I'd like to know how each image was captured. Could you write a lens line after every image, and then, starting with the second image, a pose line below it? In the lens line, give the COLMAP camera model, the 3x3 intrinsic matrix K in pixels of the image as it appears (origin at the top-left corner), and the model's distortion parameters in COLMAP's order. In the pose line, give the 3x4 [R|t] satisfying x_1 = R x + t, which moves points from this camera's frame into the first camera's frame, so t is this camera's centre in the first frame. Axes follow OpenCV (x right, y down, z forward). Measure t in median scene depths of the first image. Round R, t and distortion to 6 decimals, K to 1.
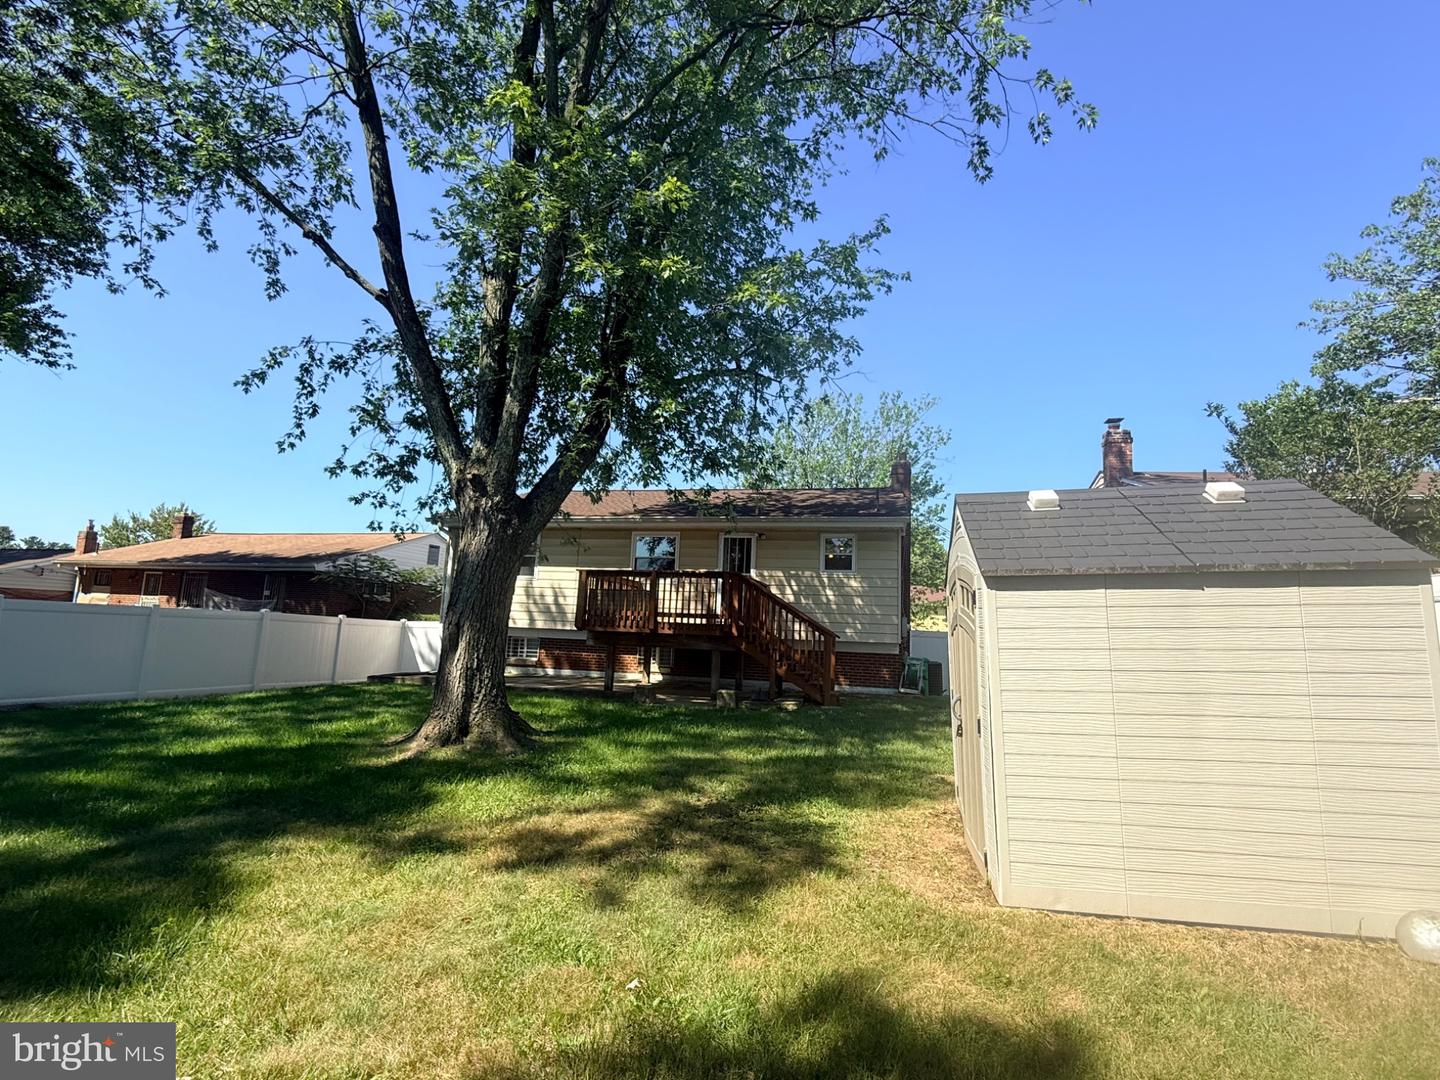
lens RADIAL K [[665.6, 0, 716.6], [0, 665.6, 541.3], [0, 0, 1]] dist [-0.000401, 0.000011]
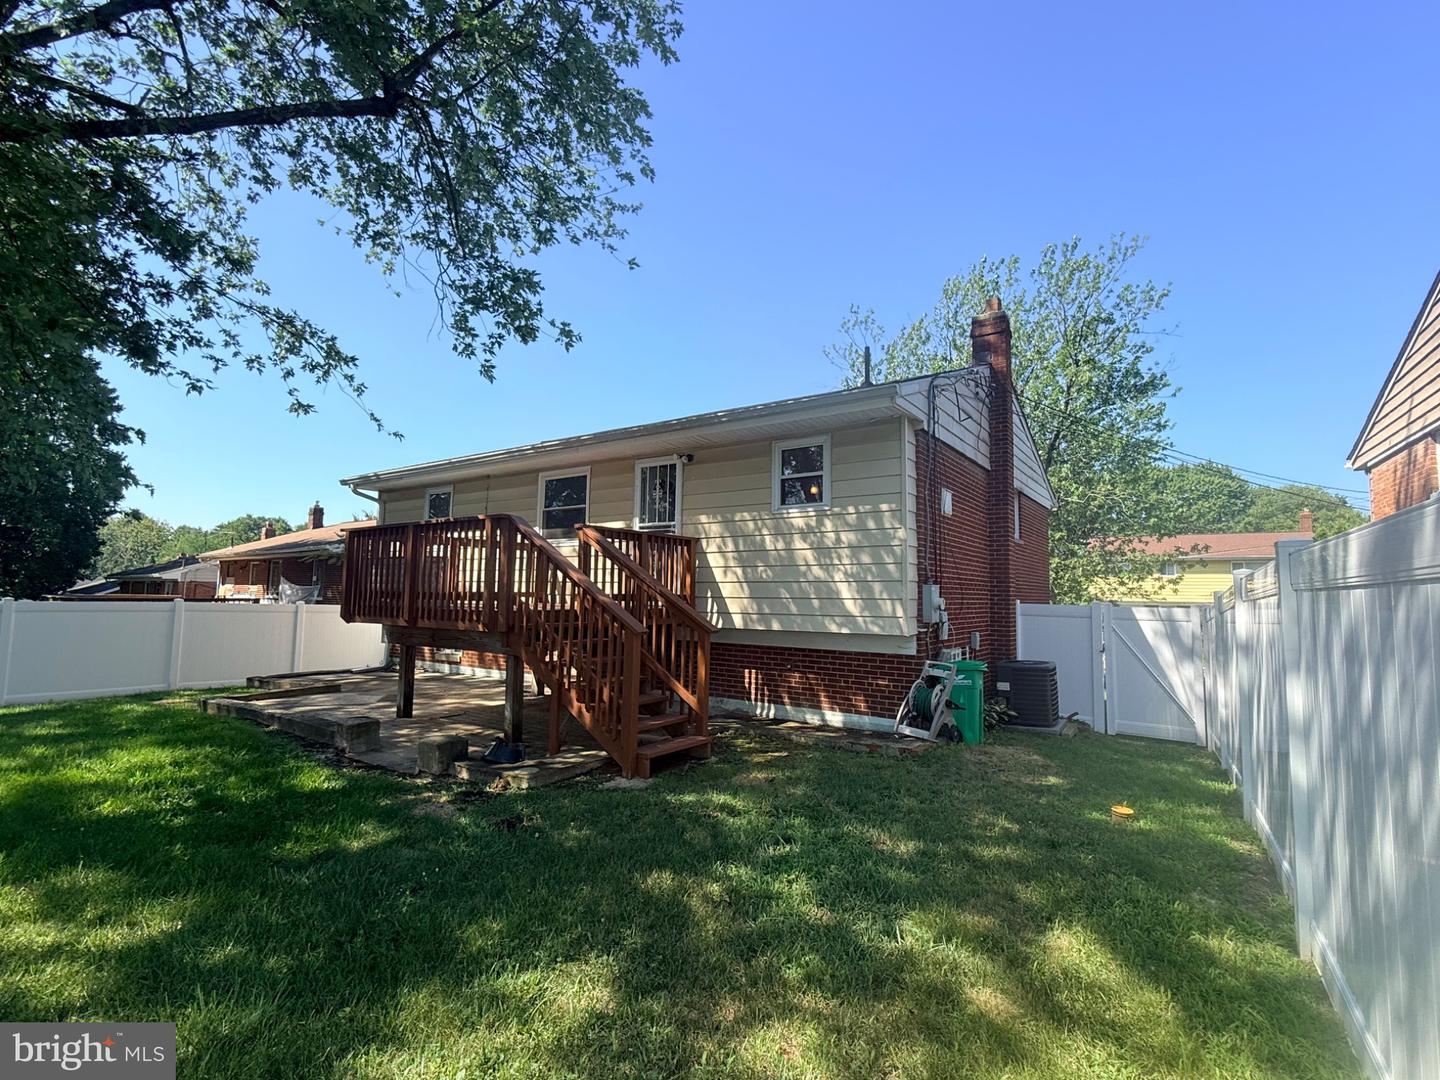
lens RADIAL K [[665.6, 0, 722.8], [0, 665.6, 534.5], [0, 0, 1]] dist [-0.000401, 0.000011]
pose [[0.929279, -0.060480, -0.364394, 0.204476], [0.072739, 0.997151, 0.019998, 0.033576], [0.362146, -0.045090, 0.931030, 0.287589]]
